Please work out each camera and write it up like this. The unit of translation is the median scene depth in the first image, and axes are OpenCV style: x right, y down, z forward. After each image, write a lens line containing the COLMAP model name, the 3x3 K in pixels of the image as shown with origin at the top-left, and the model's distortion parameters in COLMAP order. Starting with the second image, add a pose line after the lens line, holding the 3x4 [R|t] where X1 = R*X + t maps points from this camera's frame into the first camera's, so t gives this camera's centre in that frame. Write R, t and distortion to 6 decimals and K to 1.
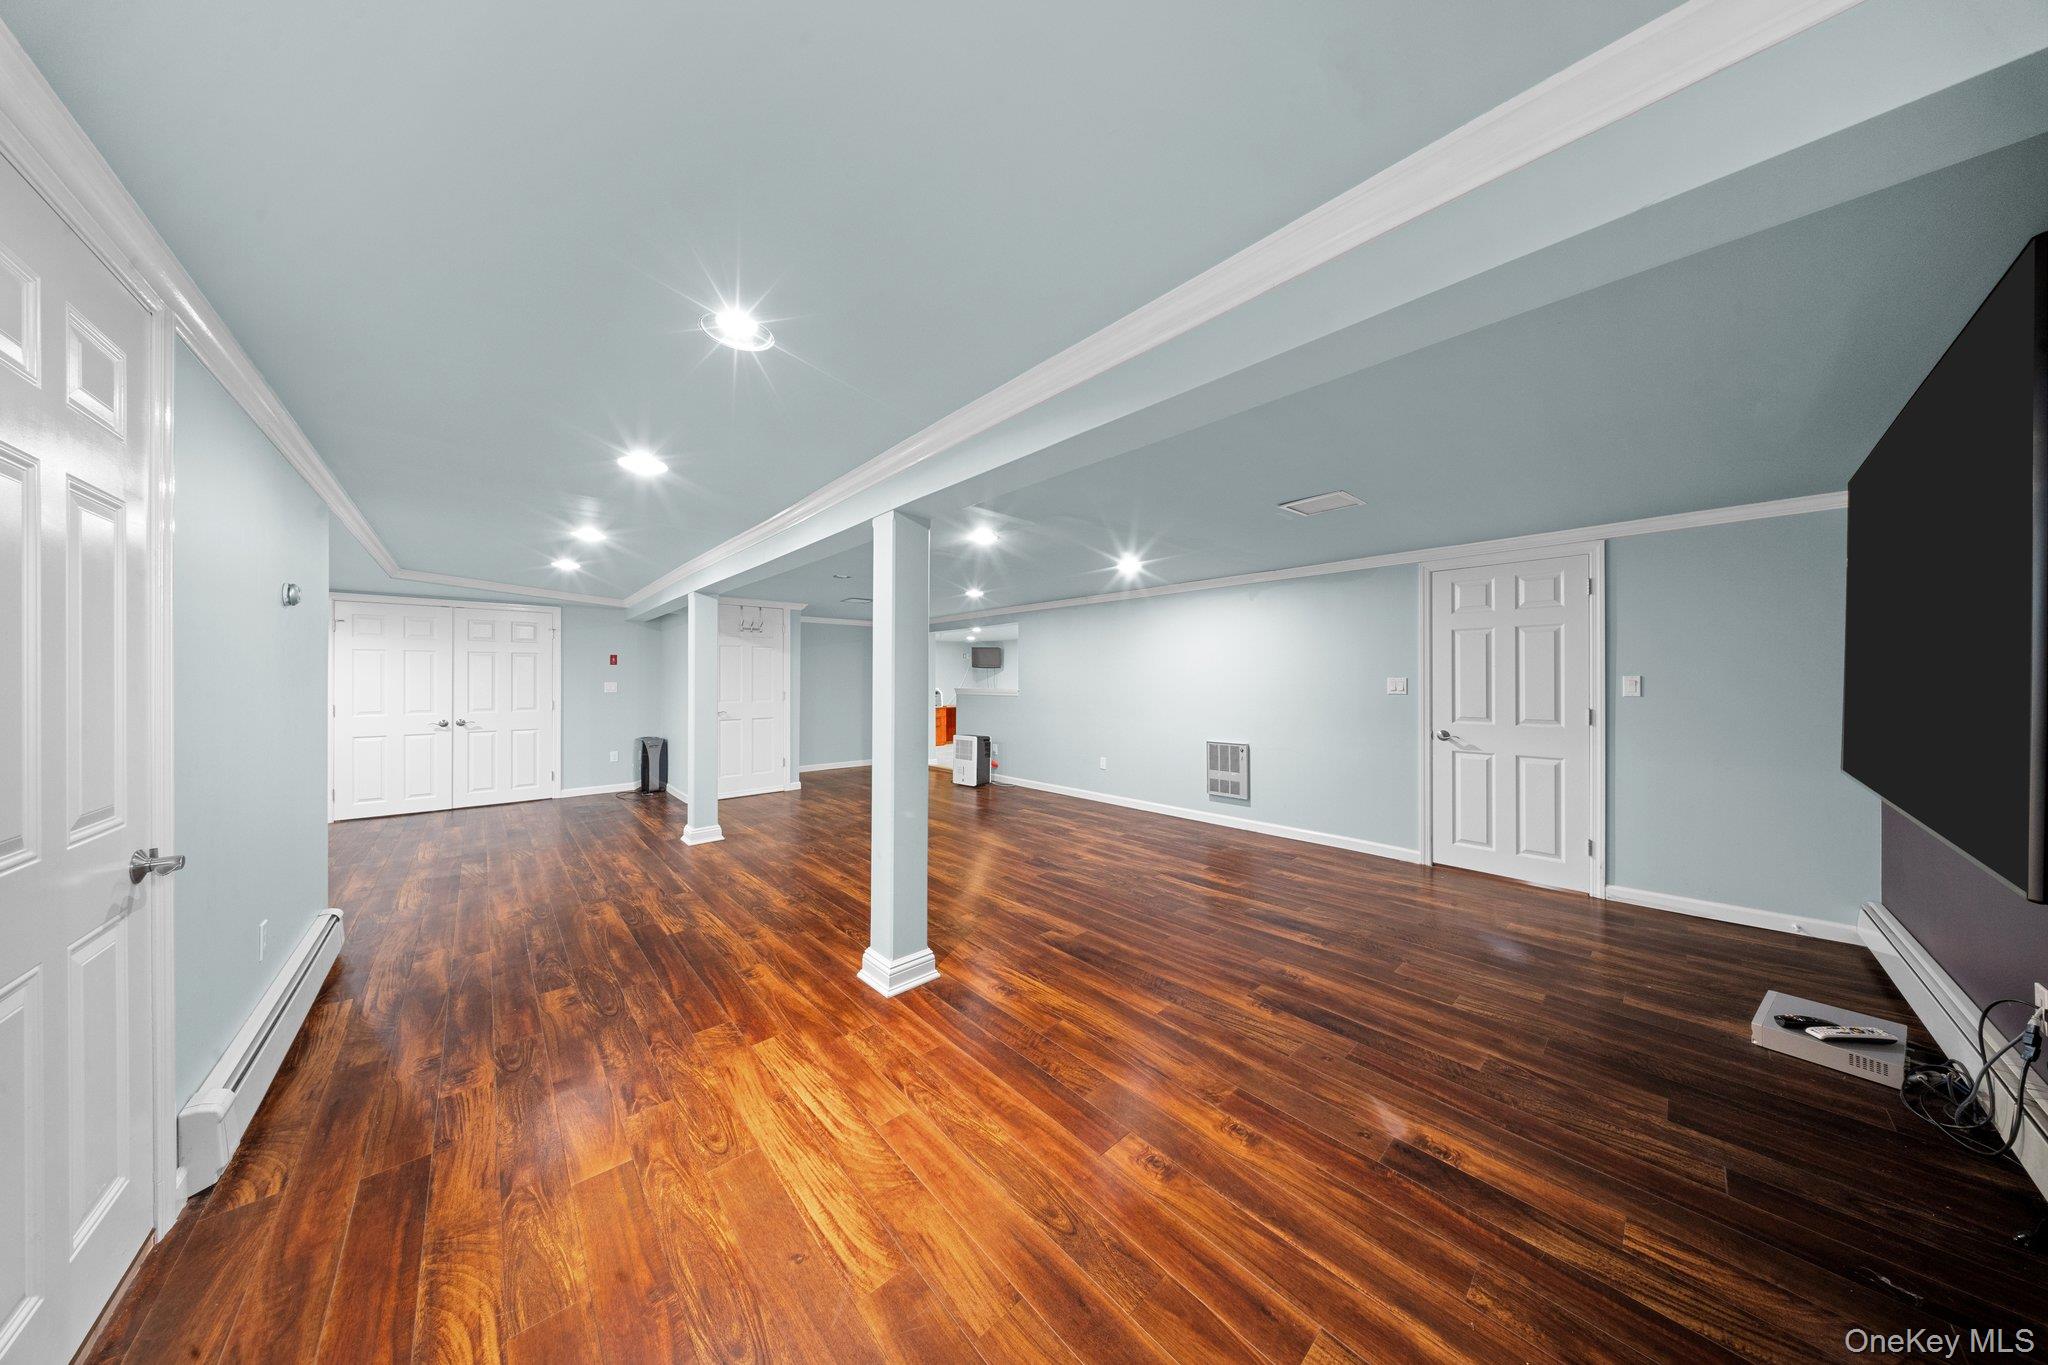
lens RADIAL K [[601.8, 0, 1031.5], [0, 601.8, 681.7], [0, 0, 1]] dist [-0.000477, -0.000075]
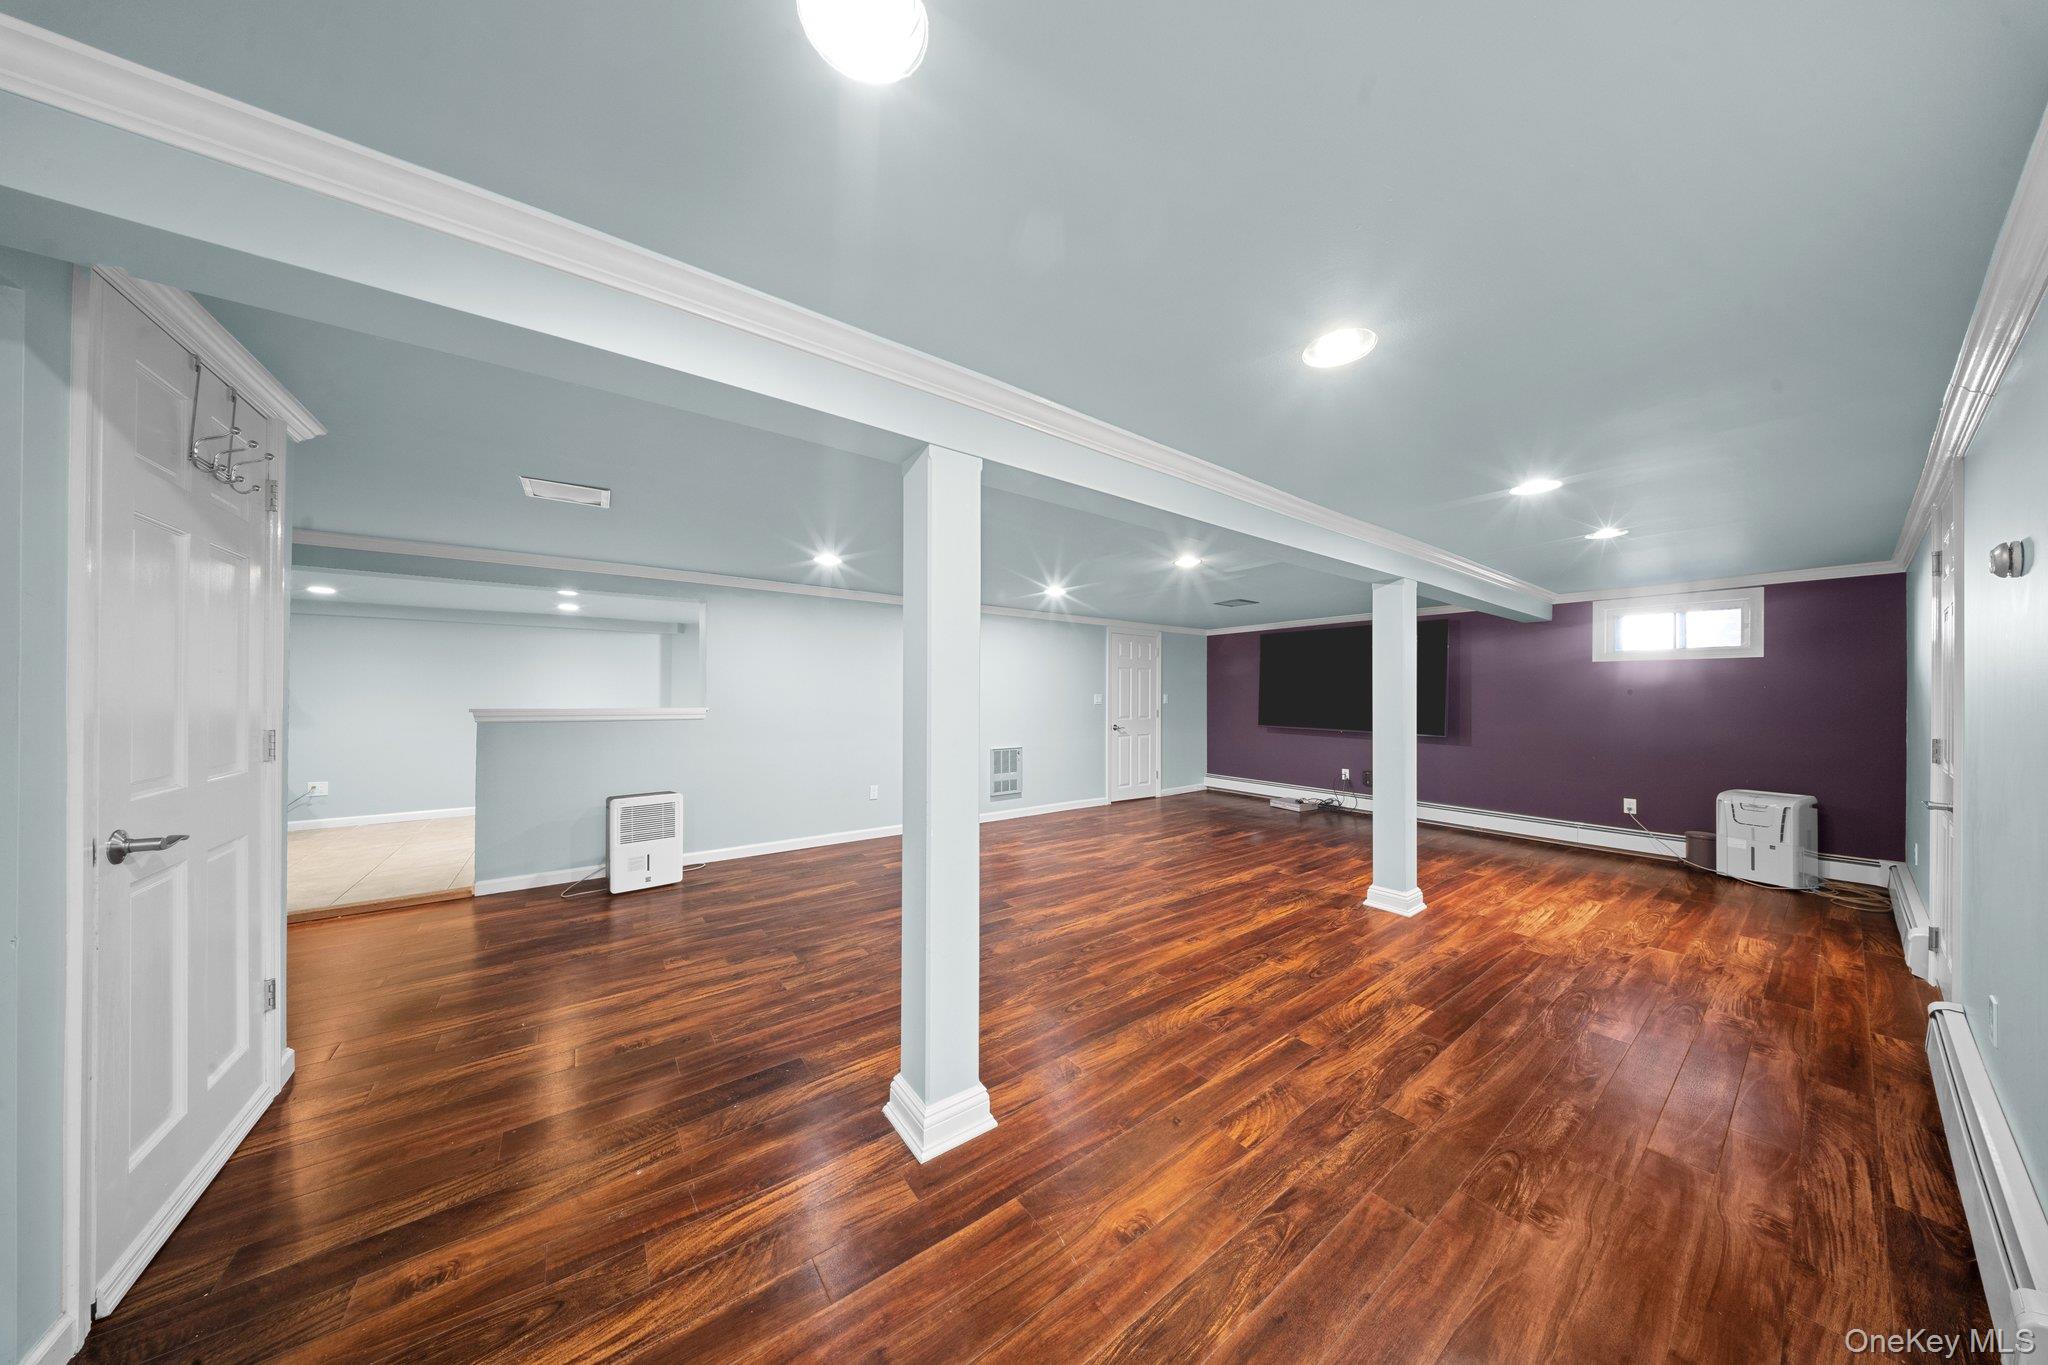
lens RADIAL K [[601.8, 0, 1030.2], [0, 601.8, 694.8], [0, 0, 1]] dist [-0.000477, -0.000075]
pose [[0.106230, 0.002123, 0.994339, -1.297036], [-0.003913, 0.999991, -0.001717, -0.001078], [-0.994334, -0.003709, 0.106237, 1.286166]]
